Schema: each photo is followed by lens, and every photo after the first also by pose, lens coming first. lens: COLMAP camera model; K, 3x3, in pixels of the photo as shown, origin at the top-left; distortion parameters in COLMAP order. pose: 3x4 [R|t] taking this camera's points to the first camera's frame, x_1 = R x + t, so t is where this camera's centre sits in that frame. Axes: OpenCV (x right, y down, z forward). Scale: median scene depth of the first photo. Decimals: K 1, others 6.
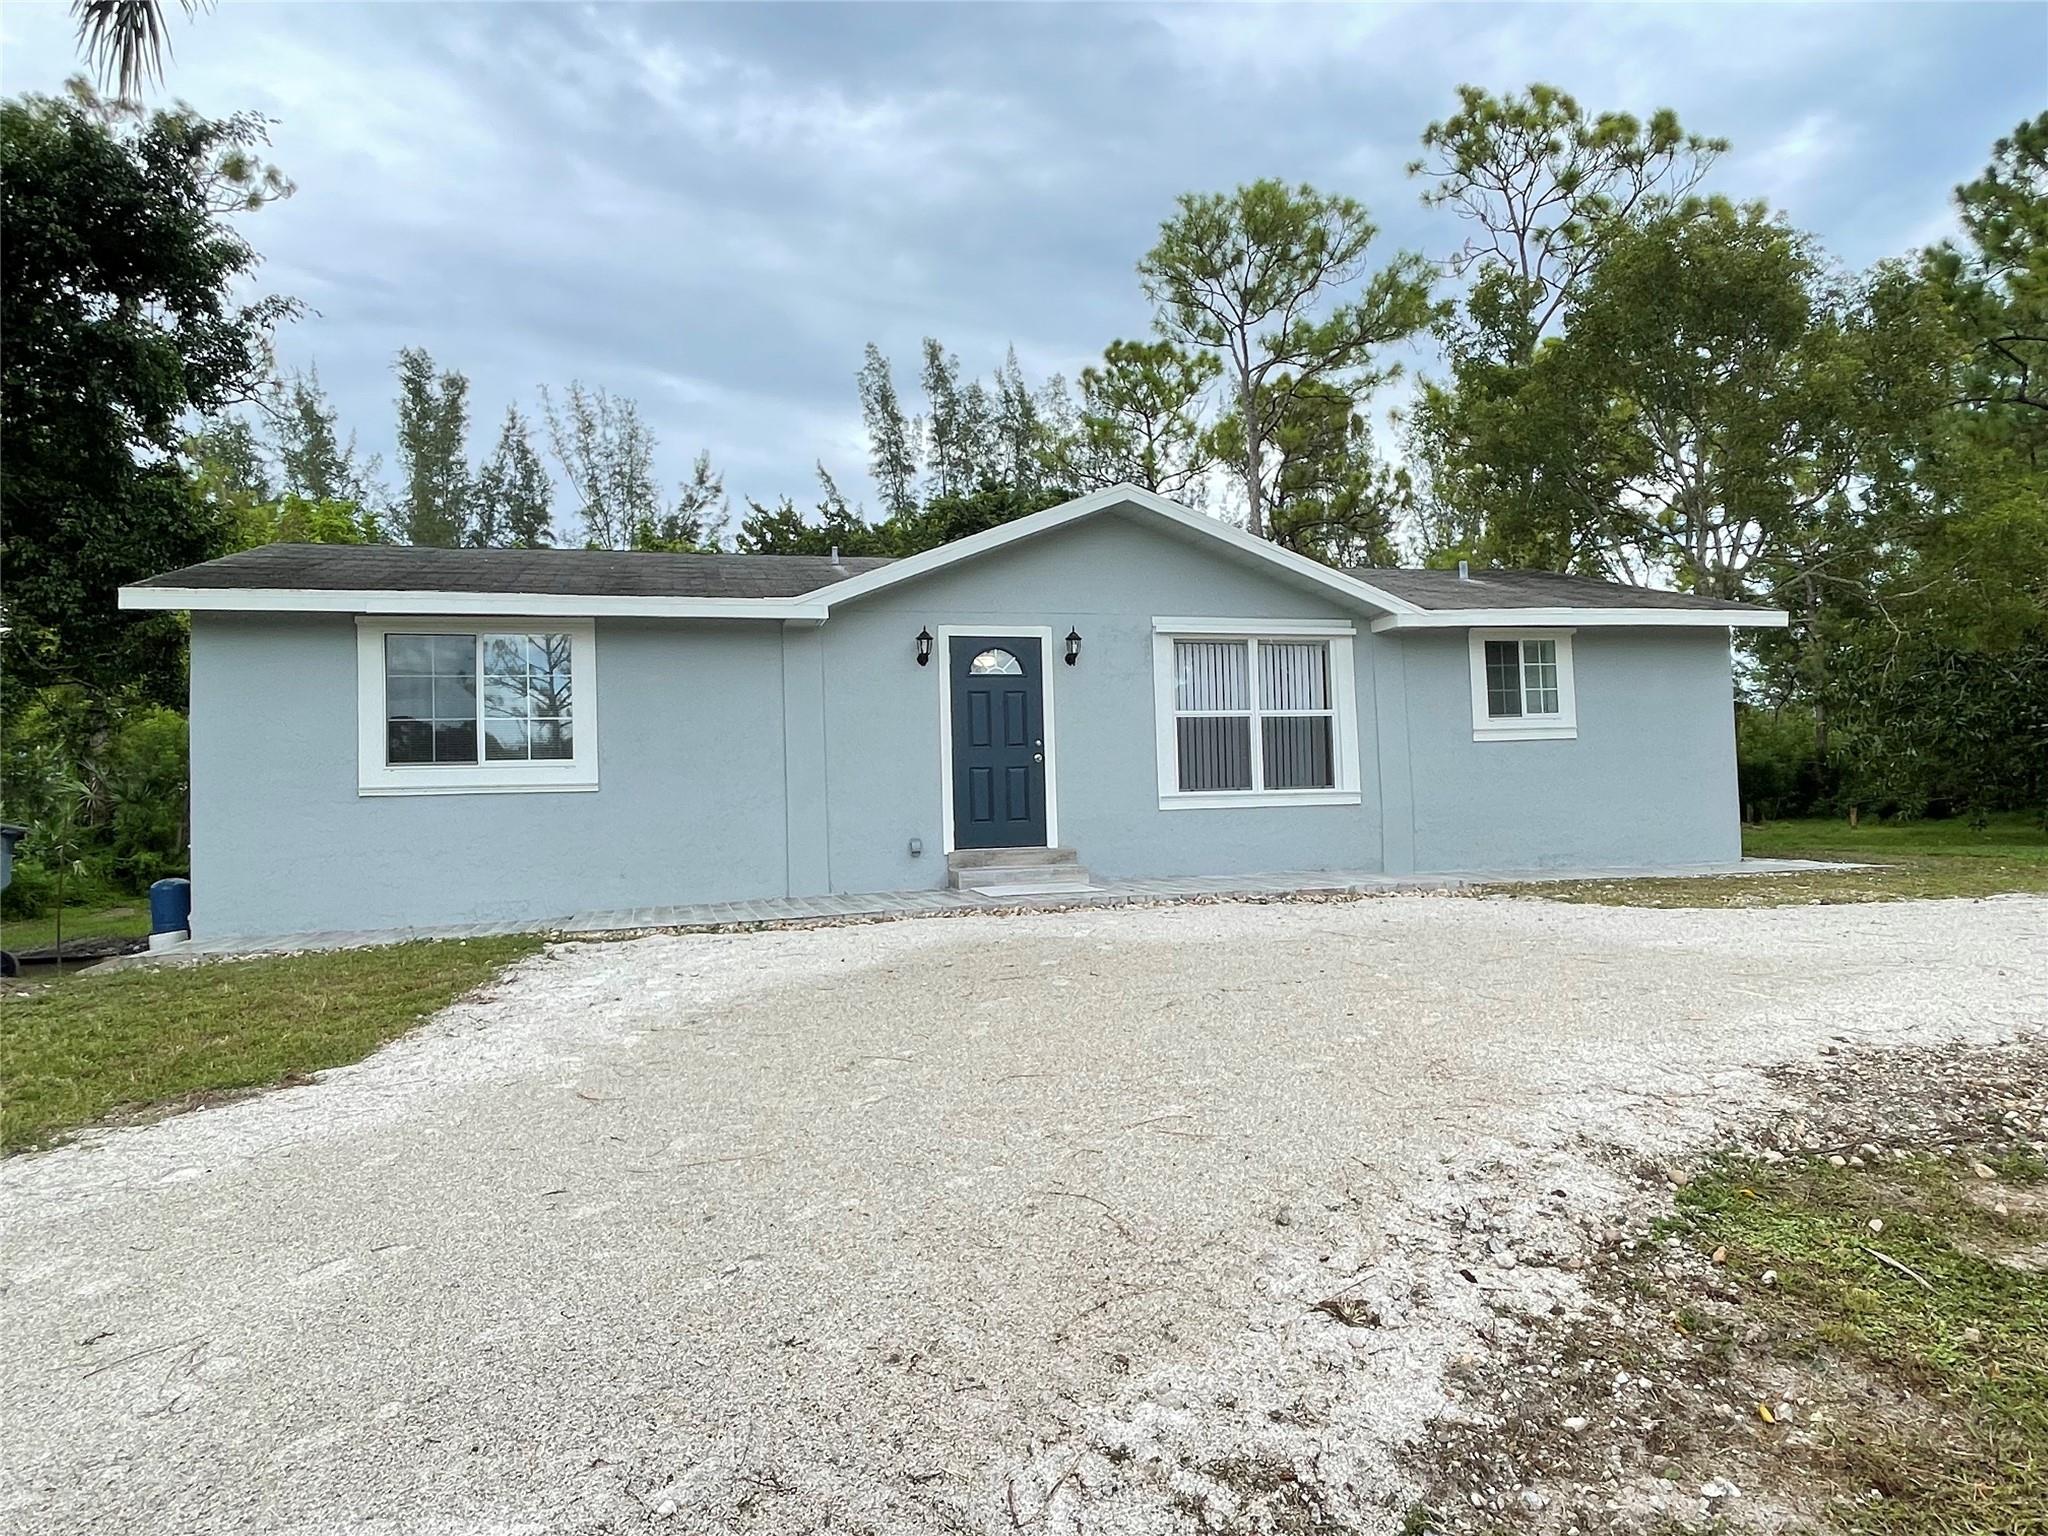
lens RADIAL K [[1286.2, 0, 1017.5], [0, 1286.2, 759.2], [0, 0, 1]] dist [-0.004453, -0.005018]
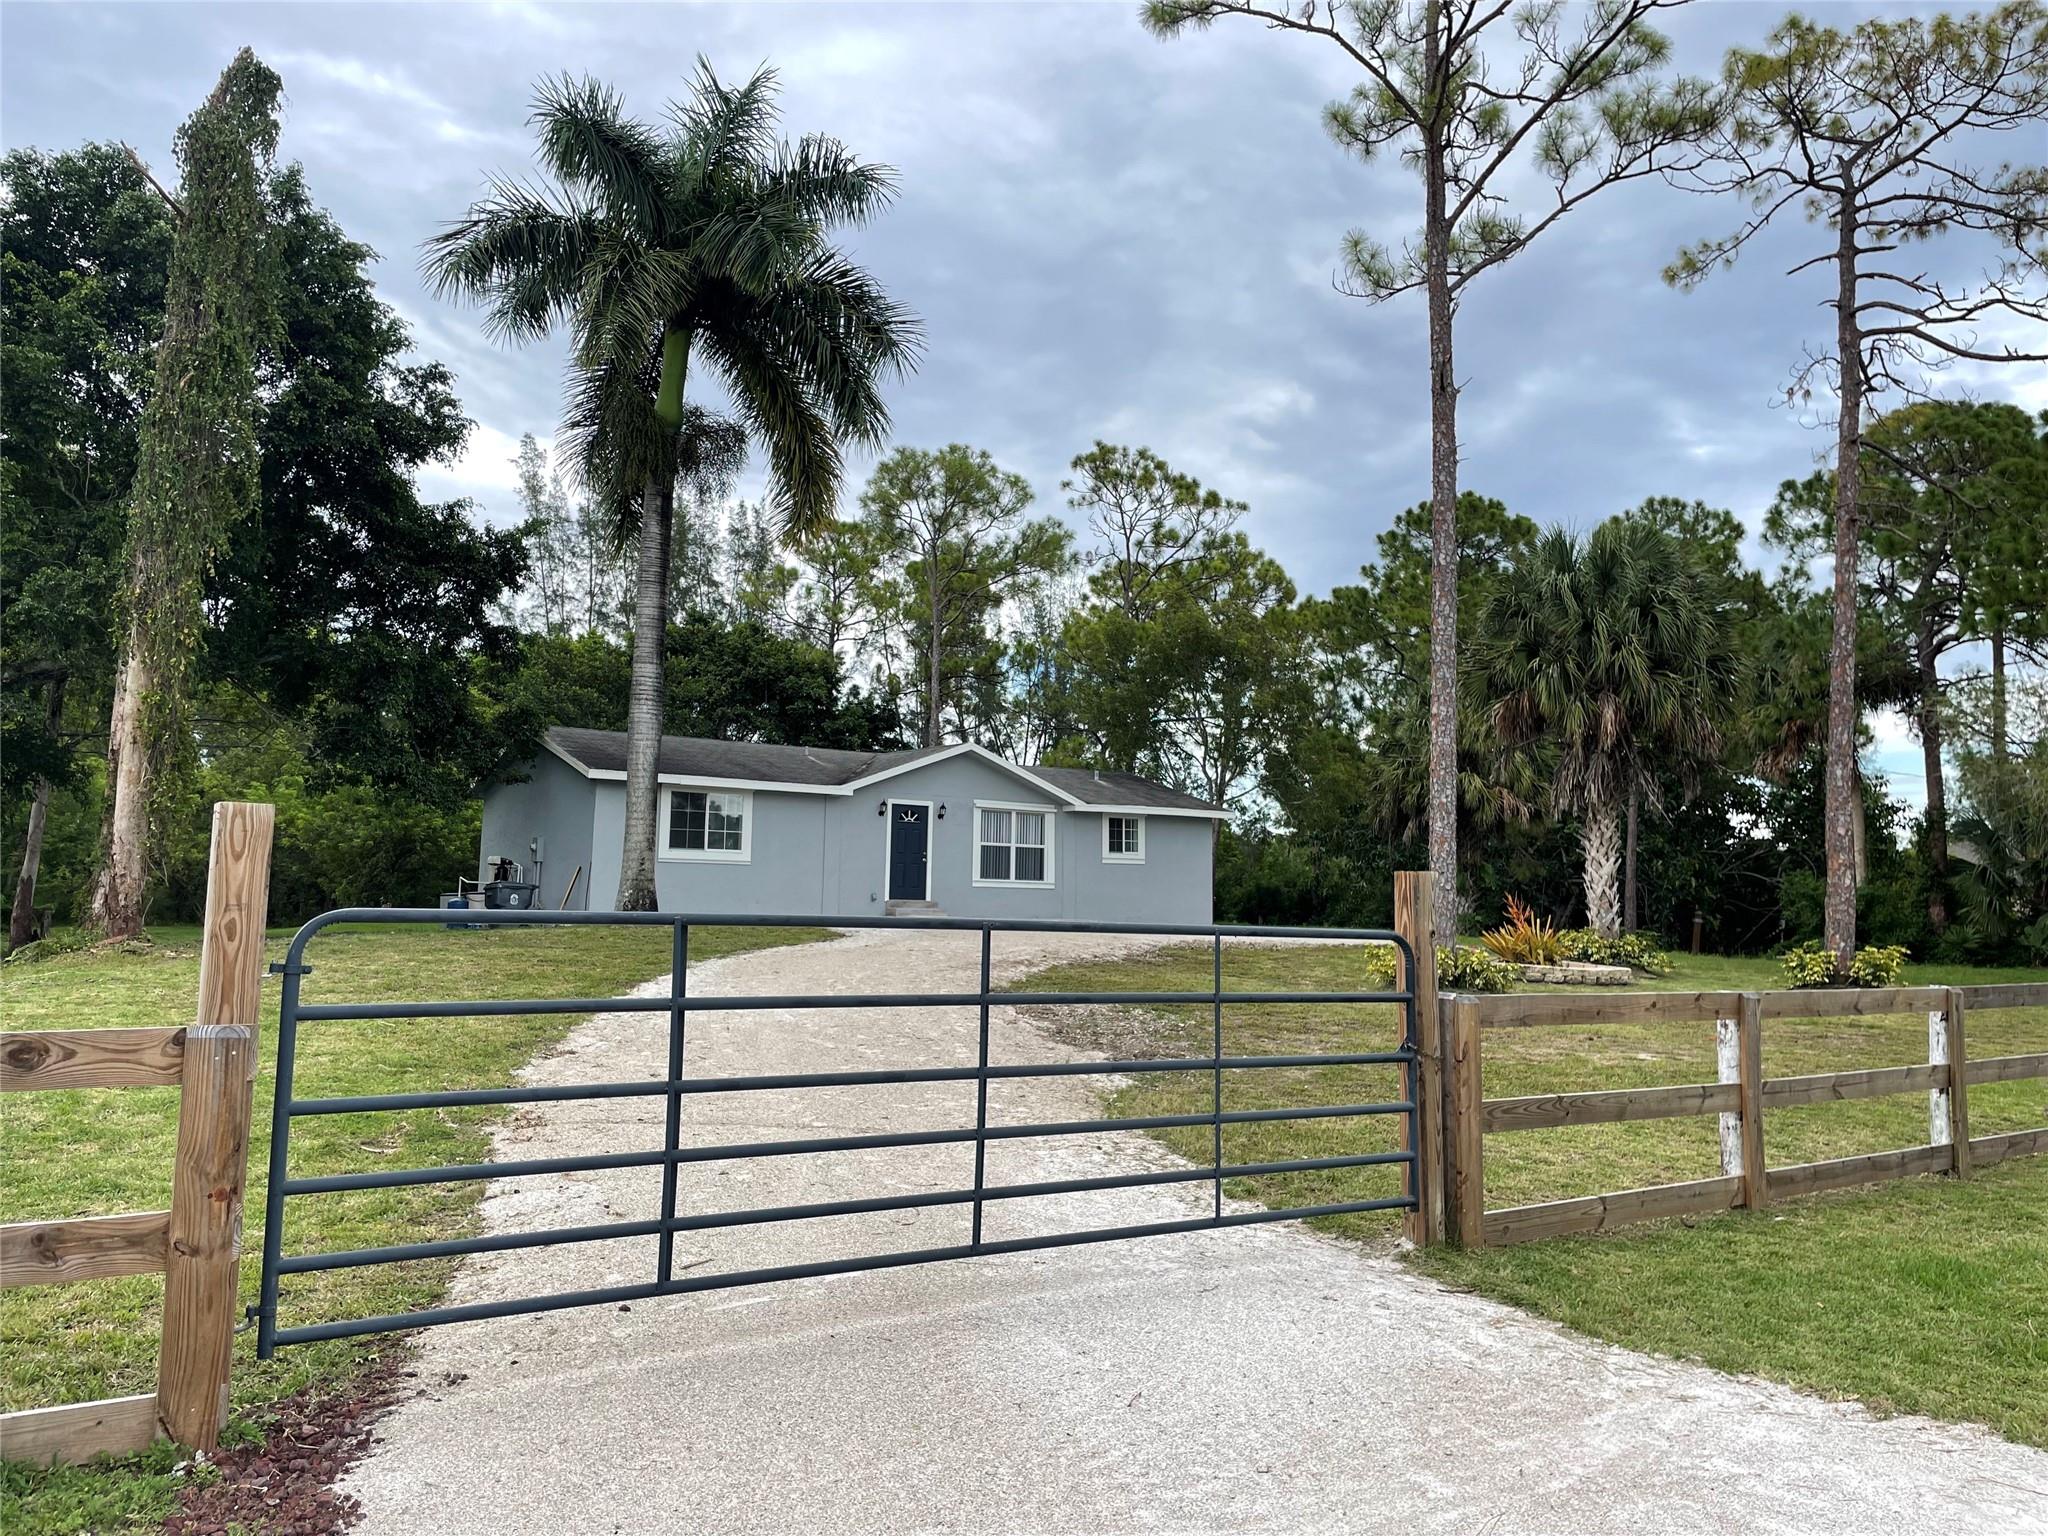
lens RADIAL K [[1552.1, 0, 1035.4], [0, 1552.1, 750.7], [0, 0, 1]] dist [0.077124, -0.108069]
pose [[0.939723, 0.079839, 0.332484, -0.317865], [-0.057000, 0.995330, -0.077907, 0.004055], [-0.337152, 0.054259, 0.939885, -0.717832]]
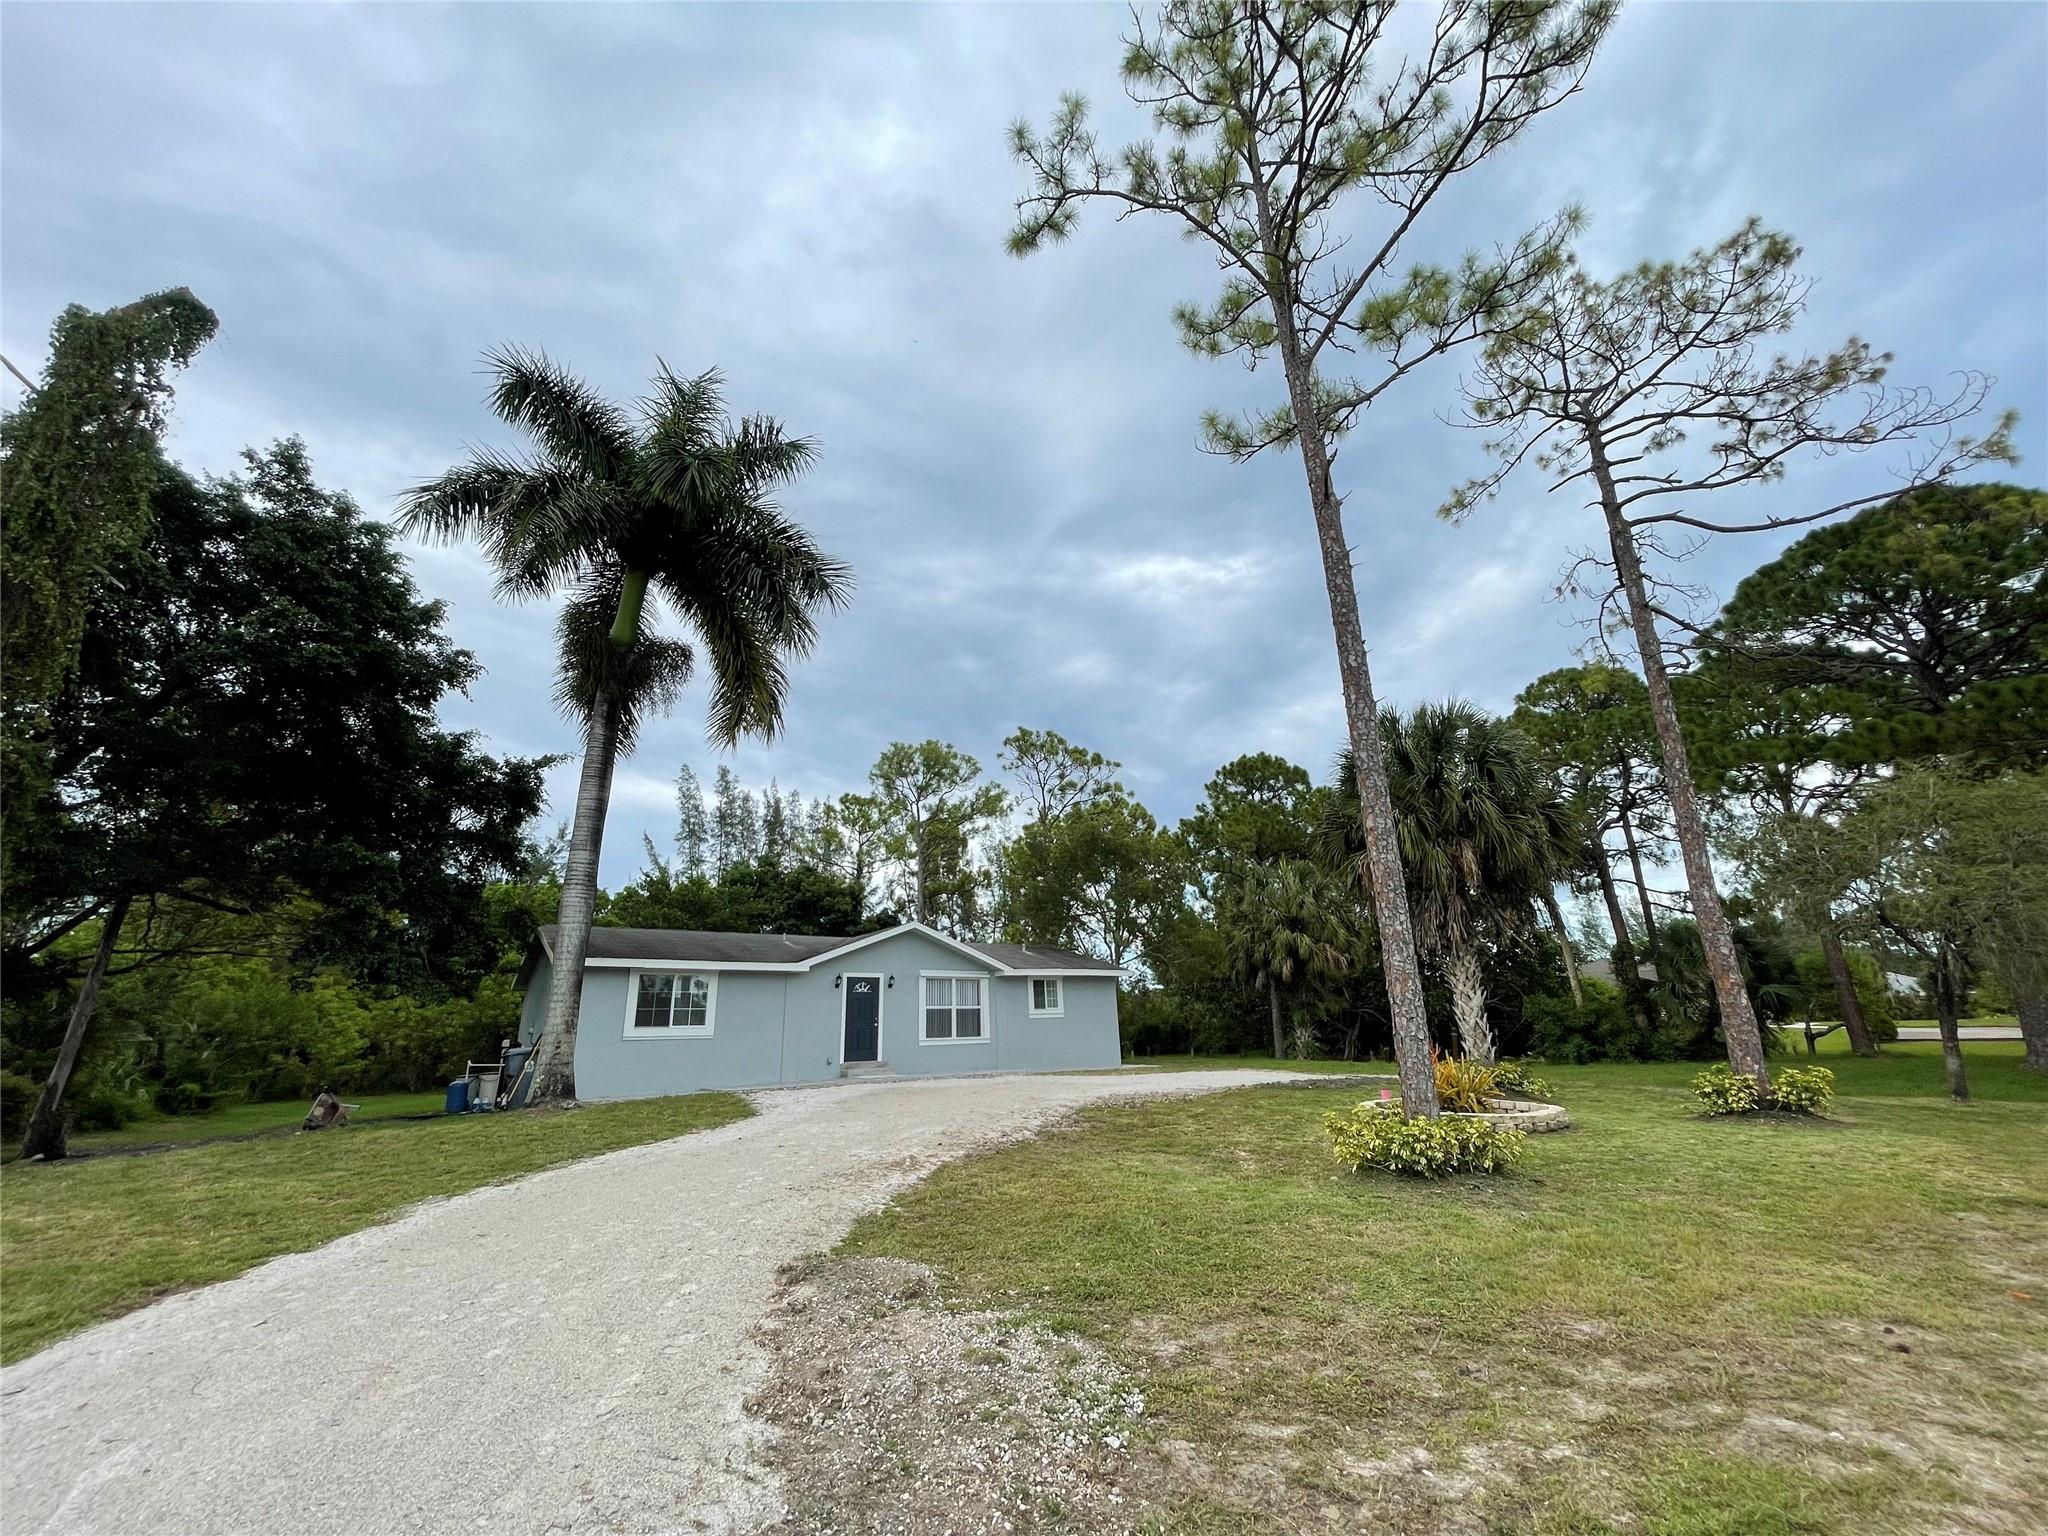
lens RADIAL K [[826.8, 0, 1025.4], [0, 826.8, 762.4], [0, 0, 1]] dist [-0.001171, -0.000151]
pose [[0.936437, 0.109072, 0.333449, -0.143011], [-0.005509, 0.954899, -0.296880, -0.005792], [-0.350791, 0.276172, 0.894804, -0.345835]]
